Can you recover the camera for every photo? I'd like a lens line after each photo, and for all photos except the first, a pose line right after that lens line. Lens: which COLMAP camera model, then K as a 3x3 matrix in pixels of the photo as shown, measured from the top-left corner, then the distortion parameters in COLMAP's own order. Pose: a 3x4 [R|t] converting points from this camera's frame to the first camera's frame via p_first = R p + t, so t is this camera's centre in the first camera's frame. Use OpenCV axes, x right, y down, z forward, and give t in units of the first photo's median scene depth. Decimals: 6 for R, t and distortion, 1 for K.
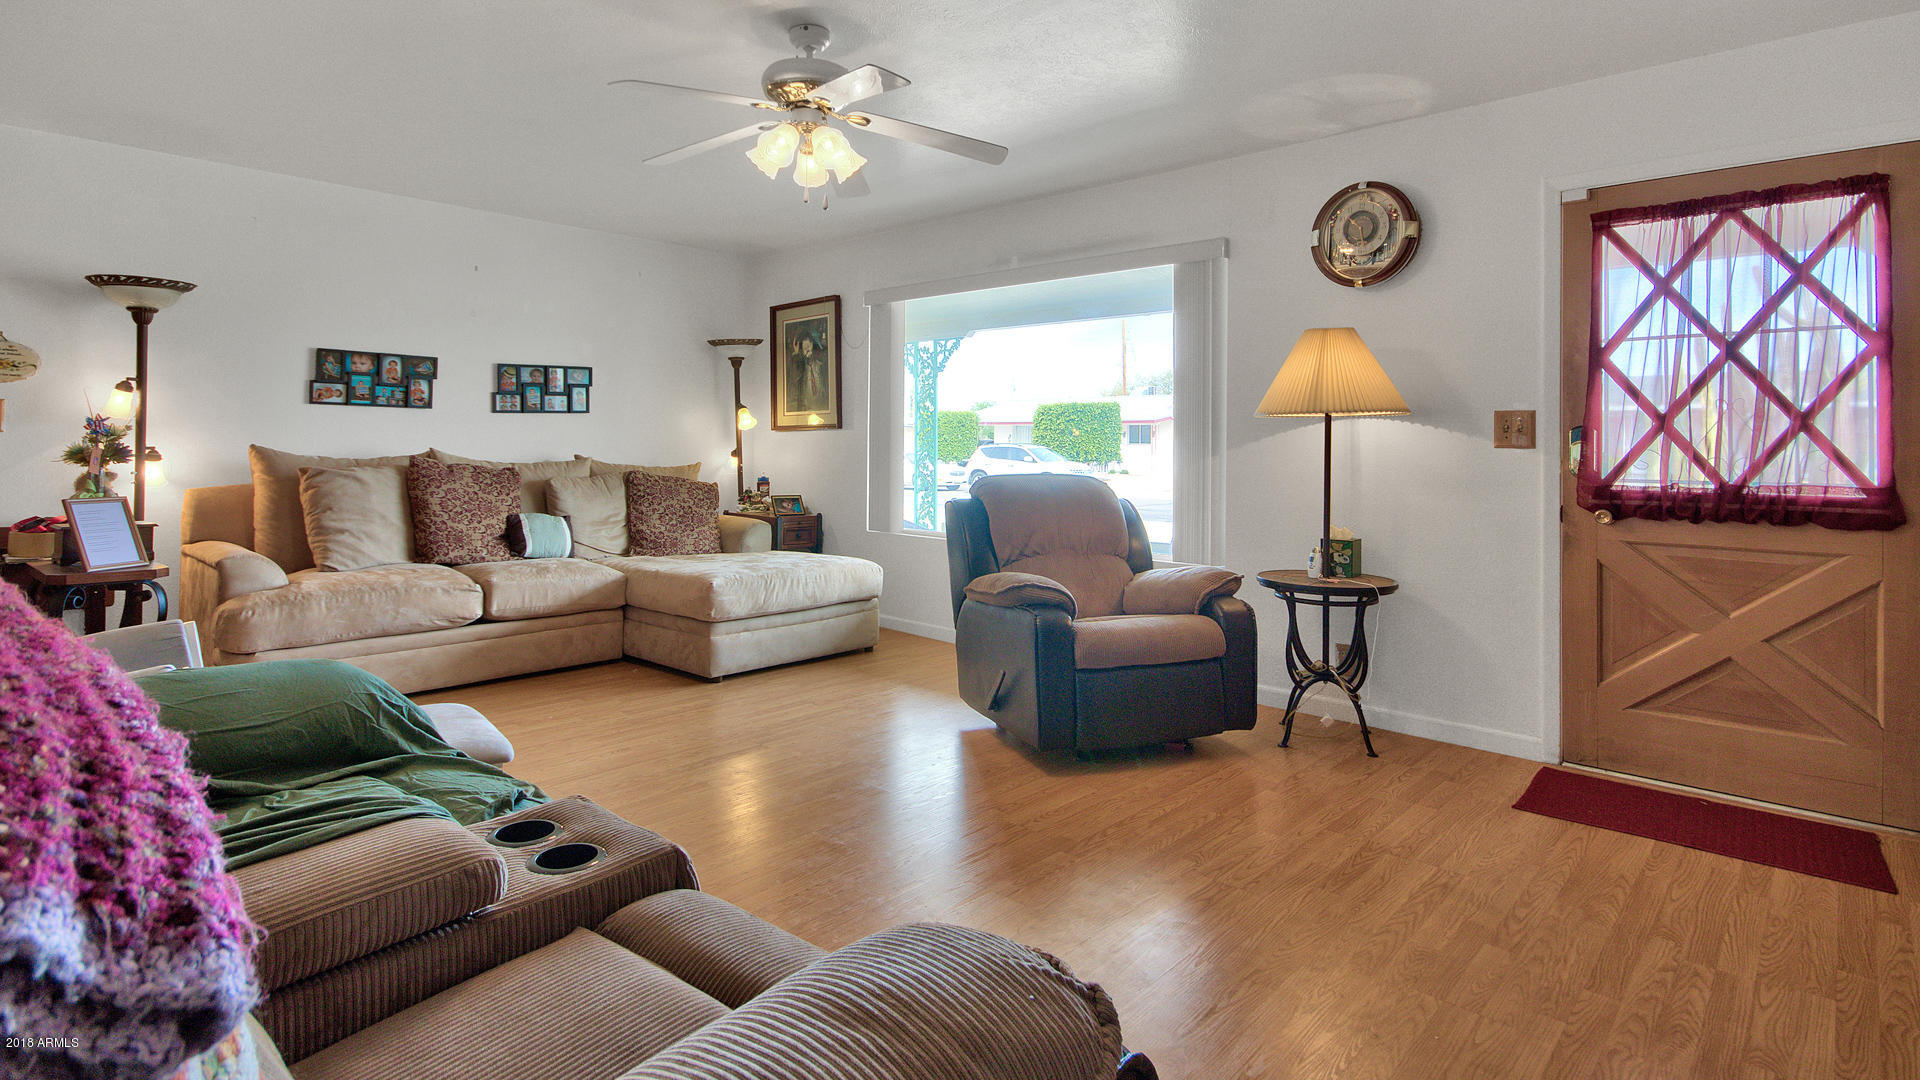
lens RADIAL K [[976.1, 0, 957.9], [0, 976.1, 442.4], [0, 0, 1]] dist [0.000307, -0.000057]
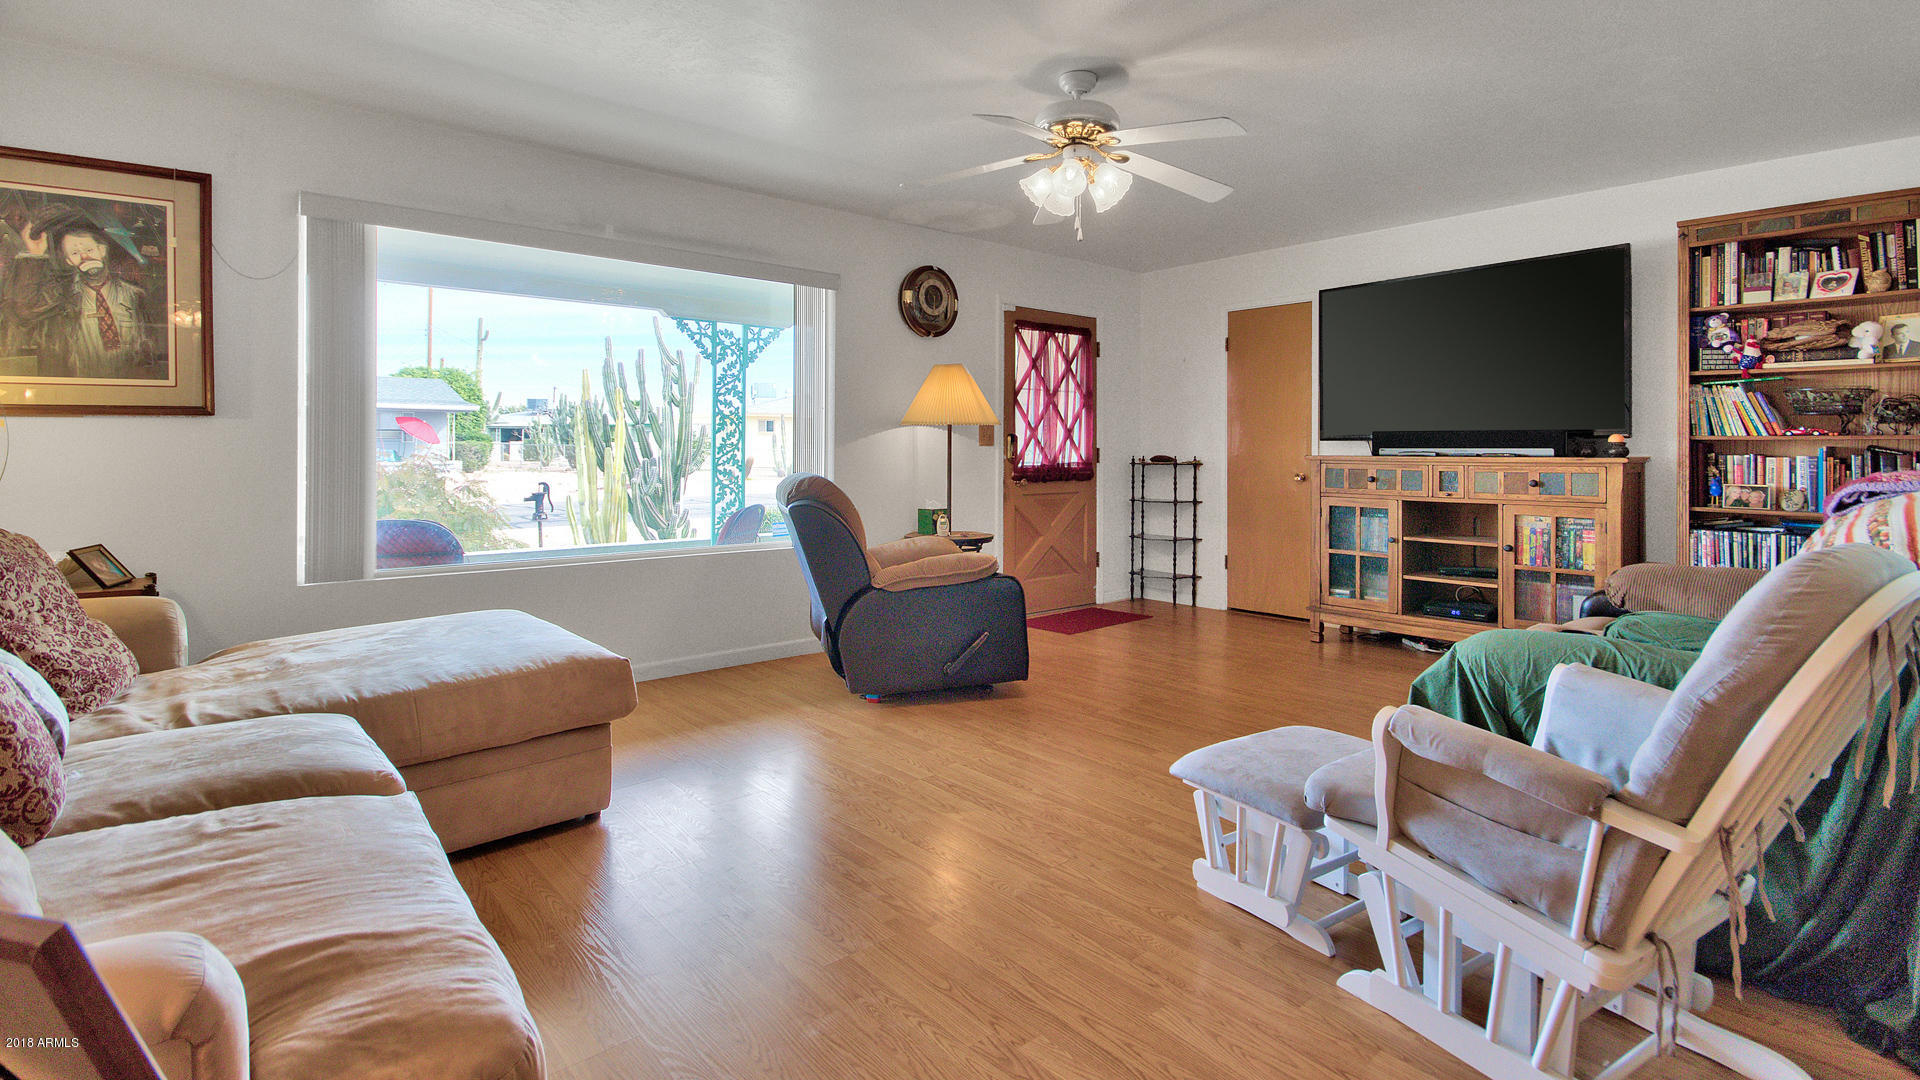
lens RADIAL K [[927.4, 0, 953.2], [0, 927.4, 464.4], [0, 0, 1]] dist [0.000012, -0.000398]
pose [[0.072474, -0.017324, 0.997220, -0.851176], [0.006338, 0.999837, 0.016909, 0.008867], [-0.997350, 0.005095, 0.072572, 0.748586]]
